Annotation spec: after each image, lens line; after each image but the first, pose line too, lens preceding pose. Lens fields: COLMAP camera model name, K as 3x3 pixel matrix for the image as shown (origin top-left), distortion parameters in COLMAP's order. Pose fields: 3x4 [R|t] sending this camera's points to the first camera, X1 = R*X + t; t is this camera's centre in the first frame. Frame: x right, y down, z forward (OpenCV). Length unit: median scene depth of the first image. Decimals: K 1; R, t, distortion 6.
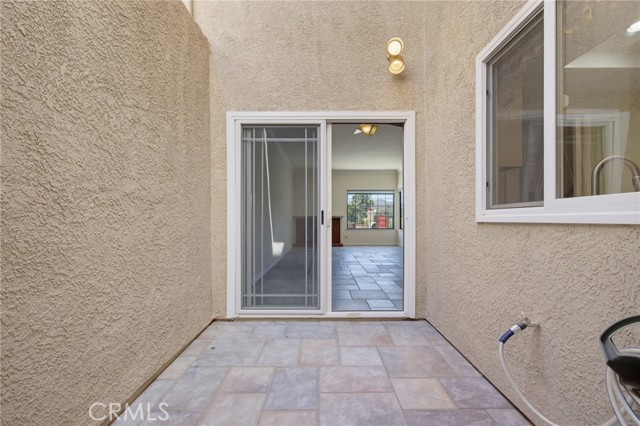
lens RADIAL K [[288.5, 0, 318.4], [0, 288.5, 213.3], [0, 0, 1]] dist [-0.002293, 0.000368]
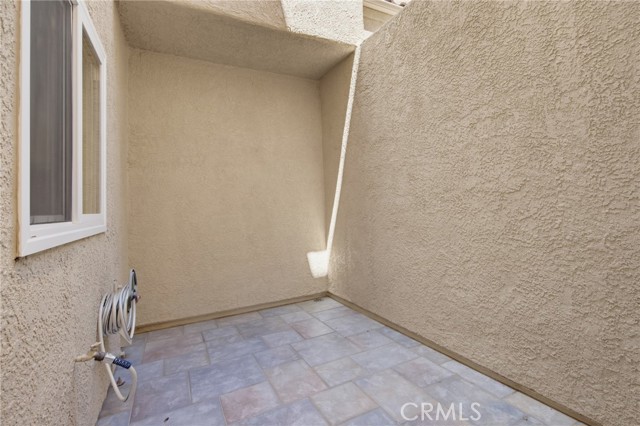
lens RADIAL K [[288.5, 0, 325.1], [0, 288.5, 196.3], [0, 0, 1]] dist [-0.002293, 0.000368]
pose [[-0.884710, 0.011163, -0.466008, 0.436301], [0.042309, 0.997510, -0.056428, 0.001818], [0.464217, -0.069639, -0.882979, 1.846294]]
